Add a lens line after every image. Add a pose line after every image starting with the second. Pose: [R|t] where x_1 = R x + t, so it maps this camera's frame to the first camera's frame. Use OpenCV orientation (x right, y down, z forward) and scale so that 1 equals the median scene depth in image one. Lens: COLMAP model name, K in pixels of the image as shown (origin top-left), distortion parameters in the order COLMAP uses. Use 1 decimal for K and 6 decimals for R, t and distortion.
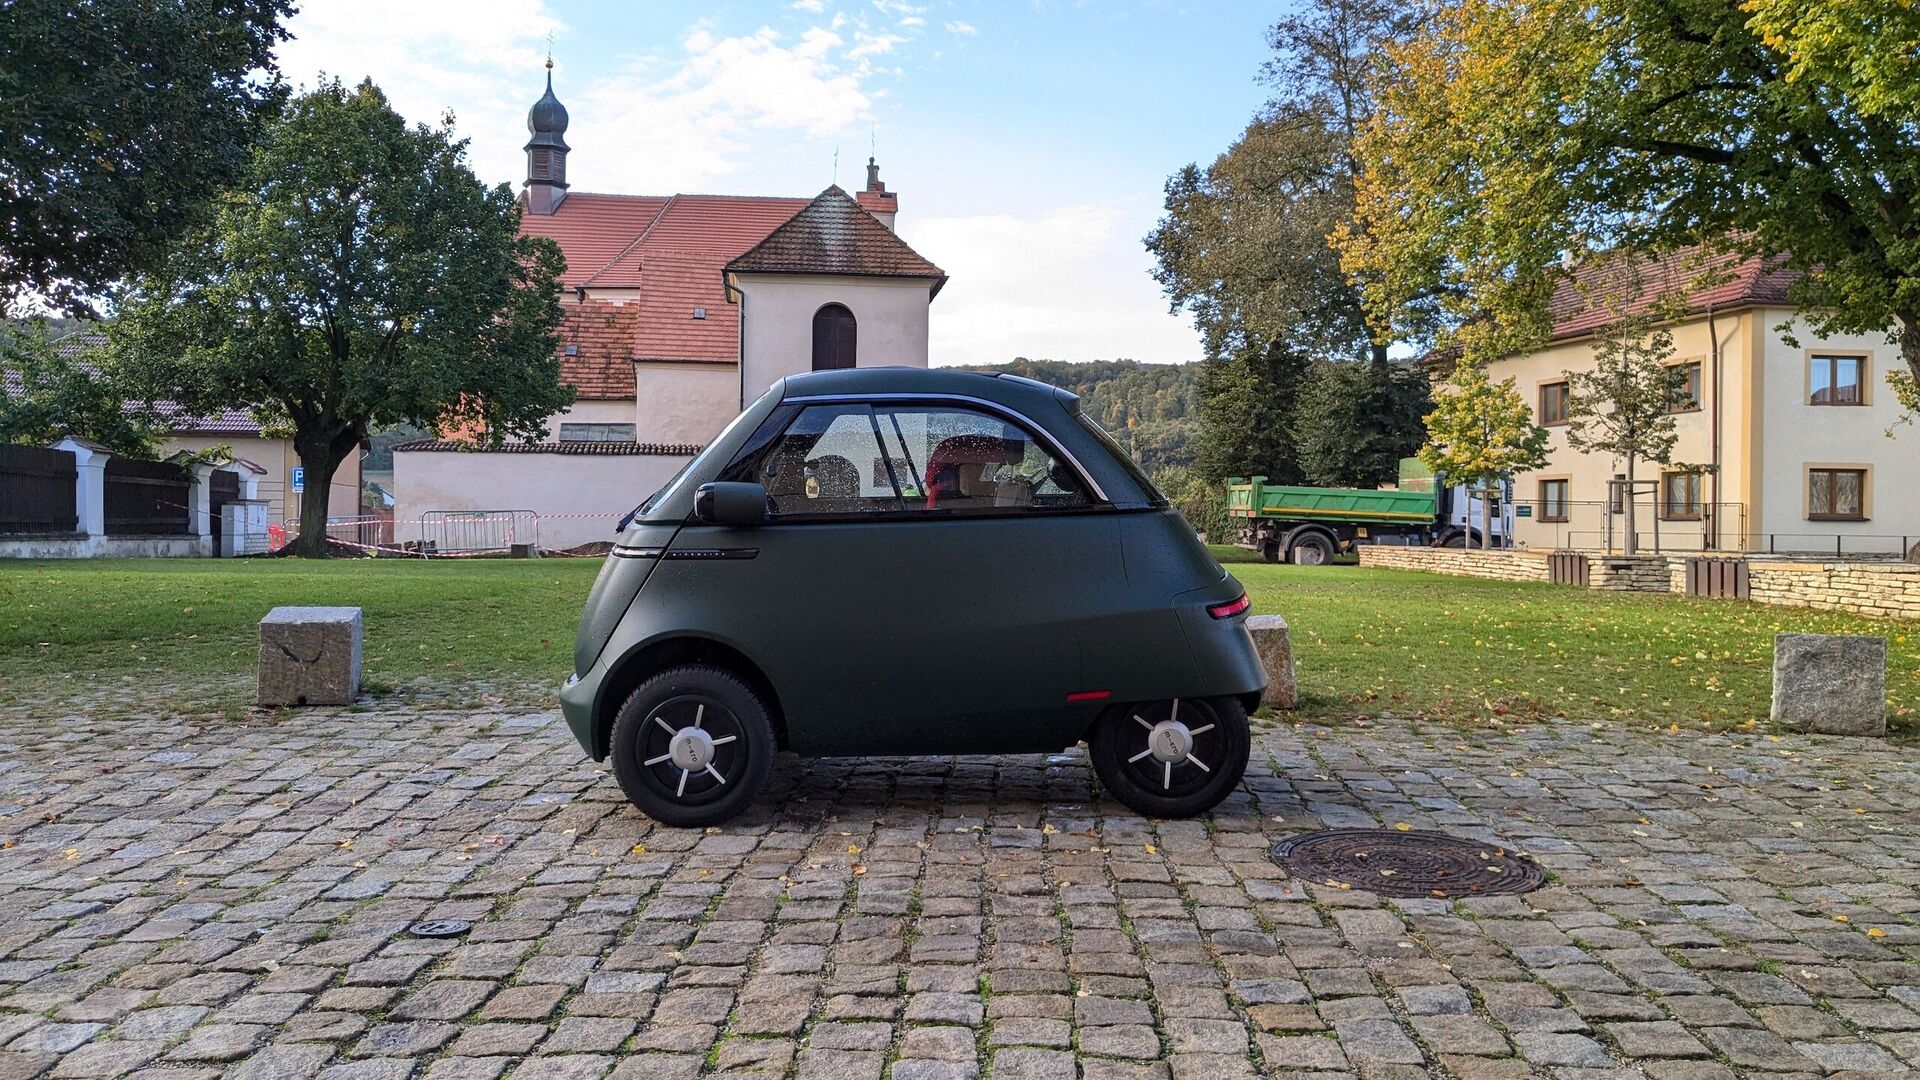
lens RADIAL K [[1555.2, 0, 960.0], [0, 1555.2, 540.0], [0, 0, 1]] dist [0.000380, -0.000775]
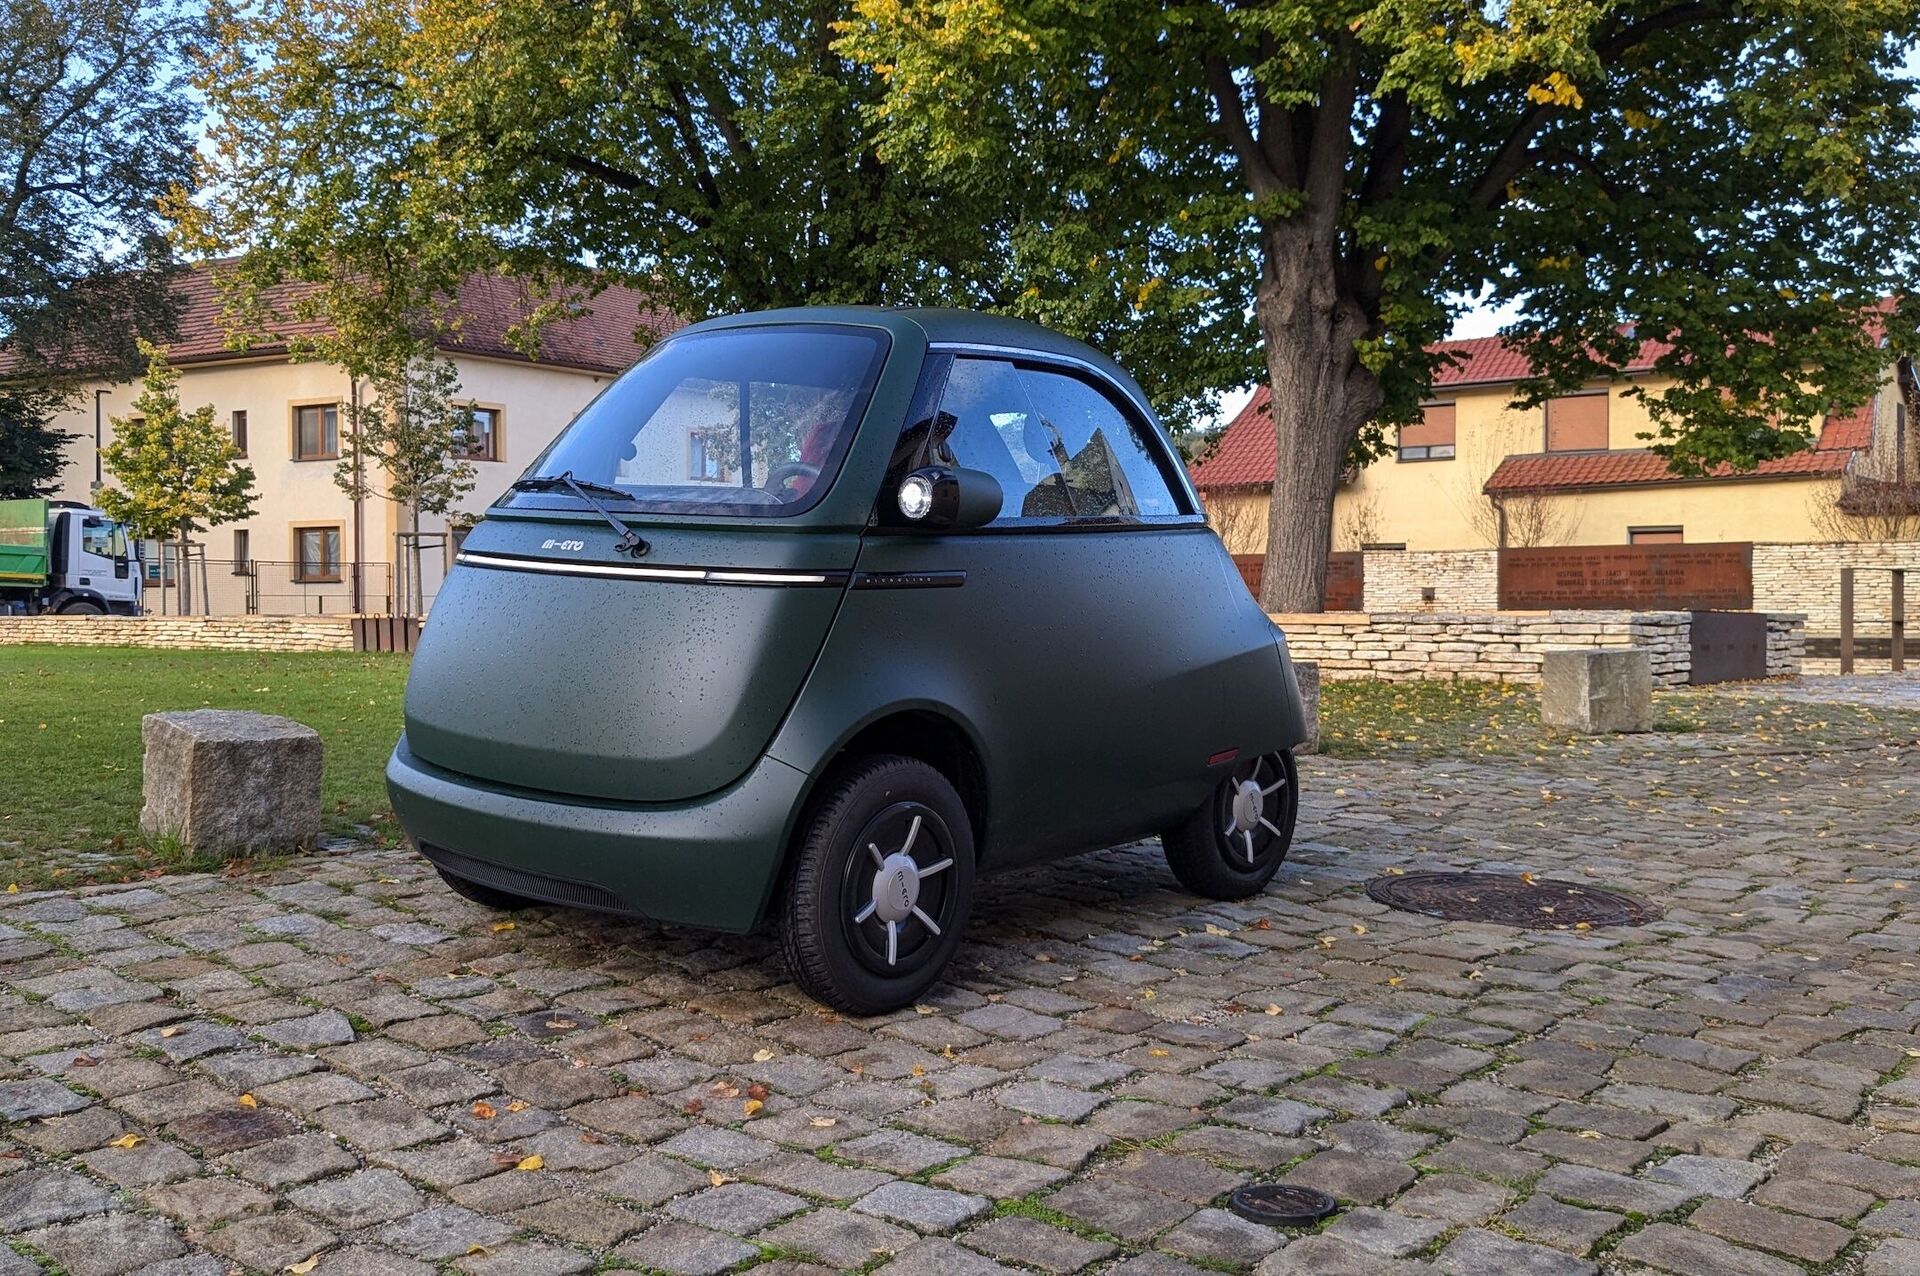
lens RADIAL K [[1807.3, 0, 960.0], [0, 1807.3, 638.0], [0, 0, 1]] dist [0.025582, 0.004727]
pose [[0.668689, -0.030372, 0.742922, -0.157630], [0.019157, 0.999537, 0.023620, 0.003746], [-0.743296, -0.001562, 0.668961, 0.110869]]
